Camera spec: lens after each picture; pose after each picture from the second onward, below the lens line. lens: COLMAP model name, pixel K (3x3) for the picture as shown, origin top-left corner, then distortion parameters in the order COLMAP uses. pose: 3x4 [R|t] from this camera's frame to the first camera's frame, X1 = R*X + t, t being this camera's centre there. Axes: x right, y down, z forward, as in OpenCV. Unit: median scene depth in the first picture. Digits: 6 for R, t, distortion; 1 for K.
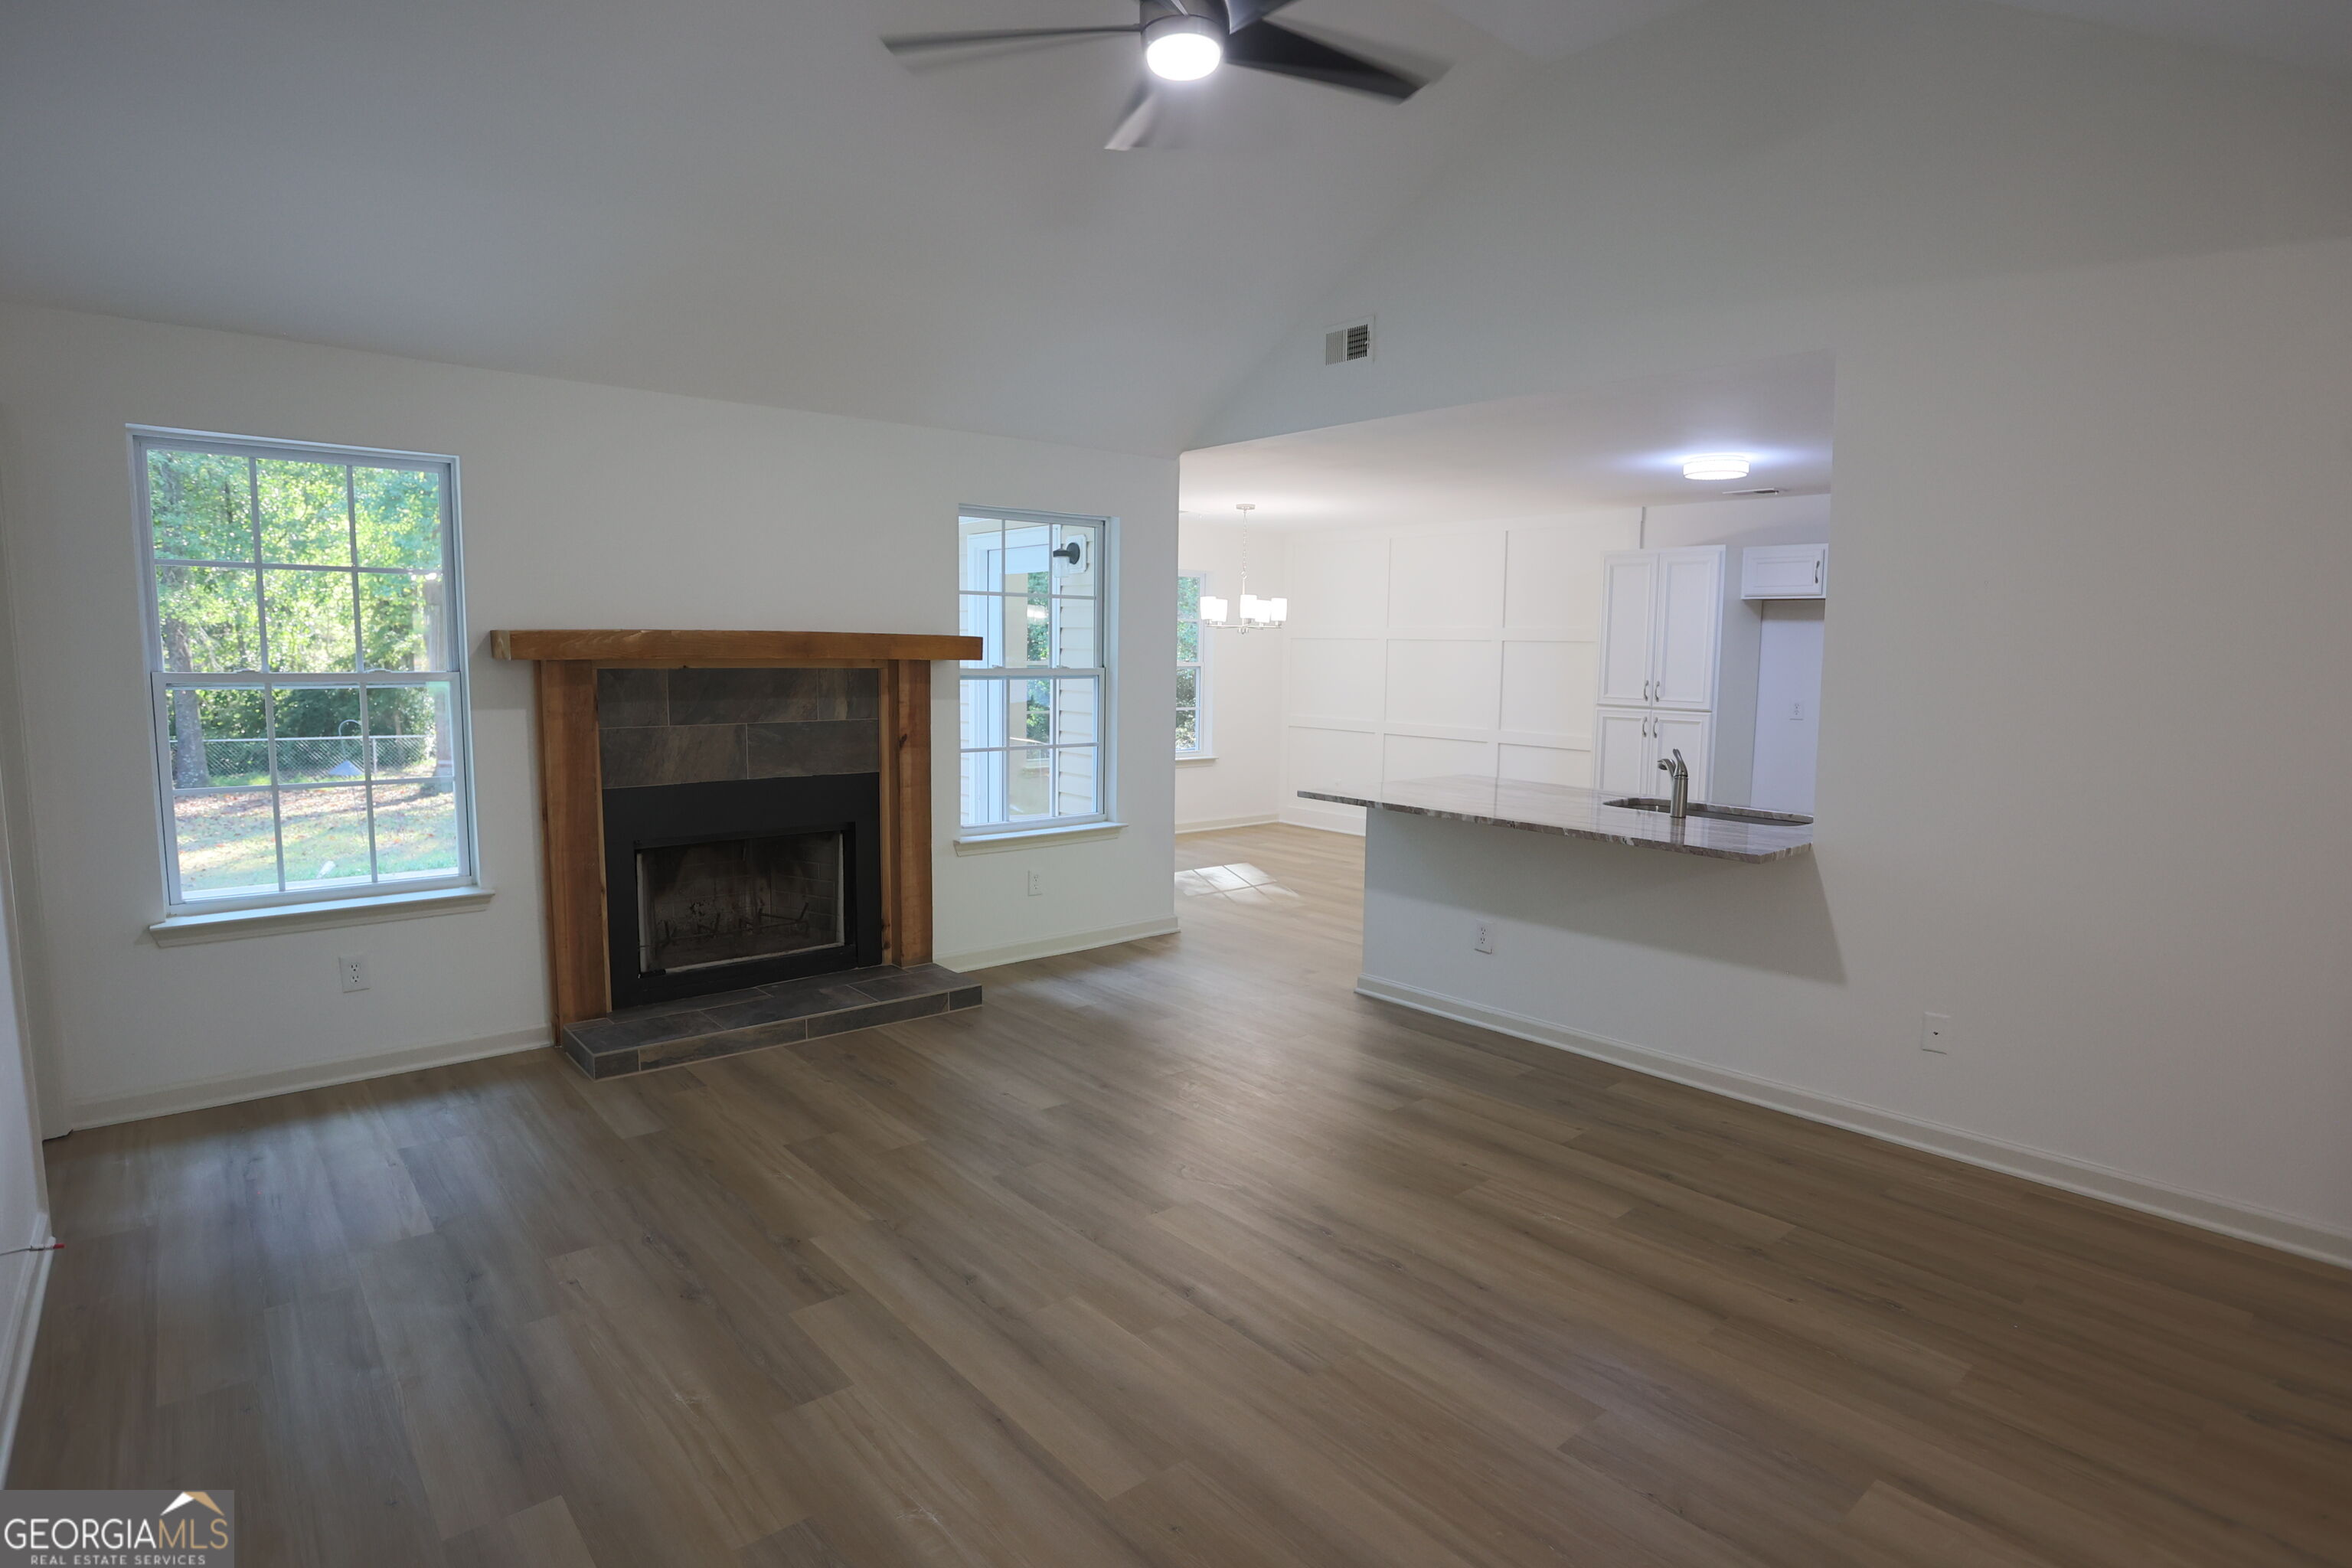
lens RADIAL K [[1213.4, 0, 1171.7], [0, 1213.4, 781.3], [0, 0, 1]] dist [-0.074316, 0.035561]
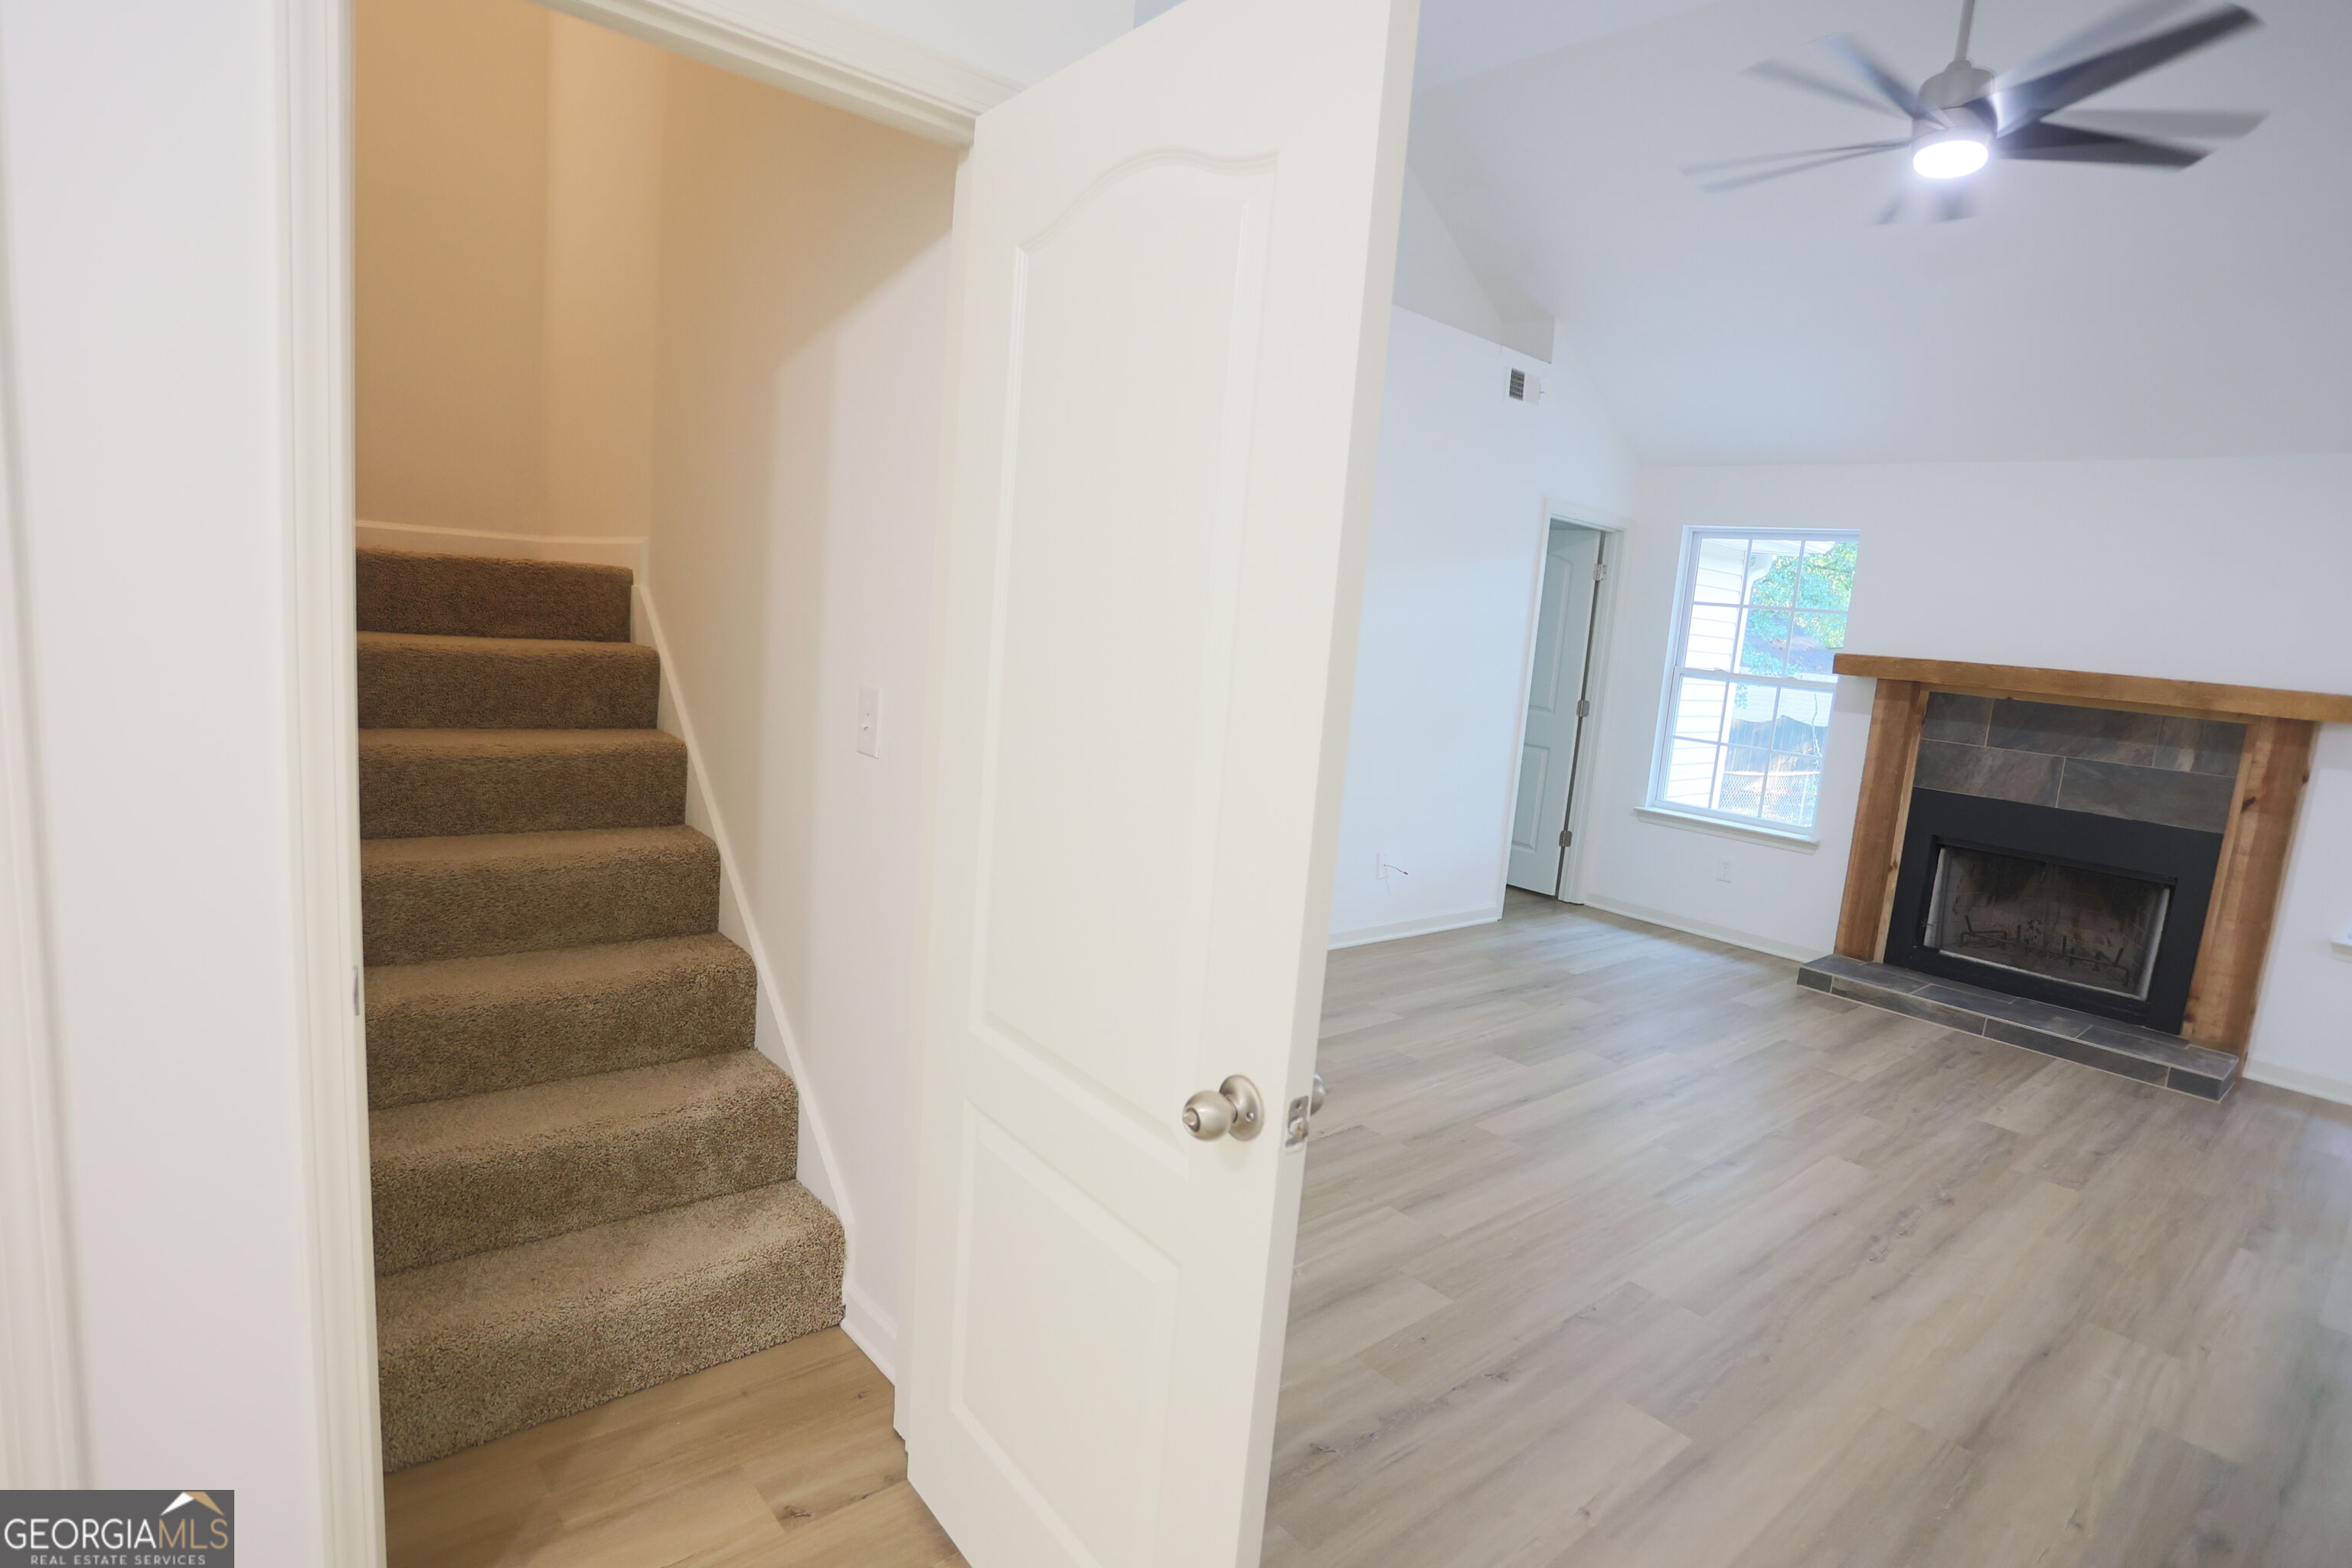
lens RADIAL K [[1213.4, 0, 1171.7], [0, 1213.4, 781.3], [0, 0, 1]] dist [-0.074316, 0.035561]
pose [[0.009958, 0.129024, -0.991592, 0.716427], [-0.193632, 0.973120, 0.124676, -0.002850], [0.981024, 0.190762, 0.034673, 0.187299]]
